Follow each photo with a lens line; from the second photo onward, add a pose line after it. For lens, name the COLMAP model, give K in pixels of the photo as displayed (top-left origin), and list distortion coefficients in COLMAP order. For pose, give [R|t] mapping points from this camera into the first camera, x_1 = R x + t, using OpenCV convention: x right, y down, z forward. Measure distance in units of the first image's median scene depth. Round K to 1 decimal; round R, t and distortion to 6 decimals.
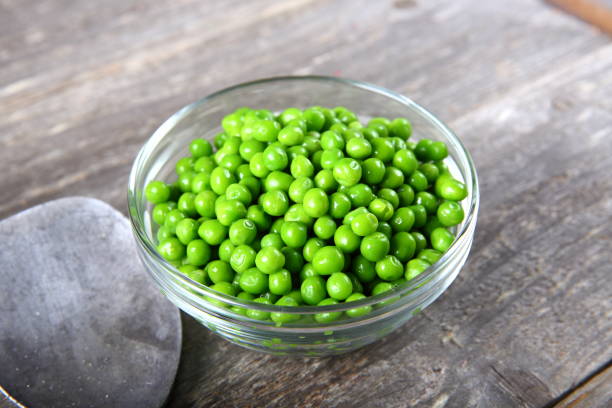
lens RADIAL K [[942.7, 0, 302.6], [0, 942.7, 224.8], [0, 0, 1]] dist [-0.015817, 0.000000]
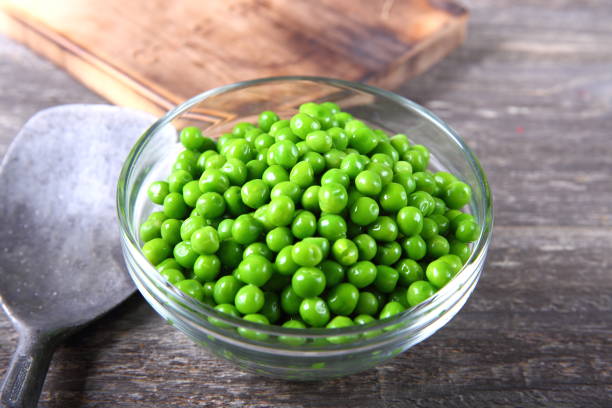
lens RADIAL K [[942.7, 0, 308.9], [0, 942.7, 236.9], [0, 0, 1]] dist [-0.015817, 0.000000]
pose [[0.811045, 0.452804, -0.370371, 0.360128], [-0.451194, 0.887181, 0.096608, -0.094484], [0.372331, 0.088756, 0.923846, 0.147133]]
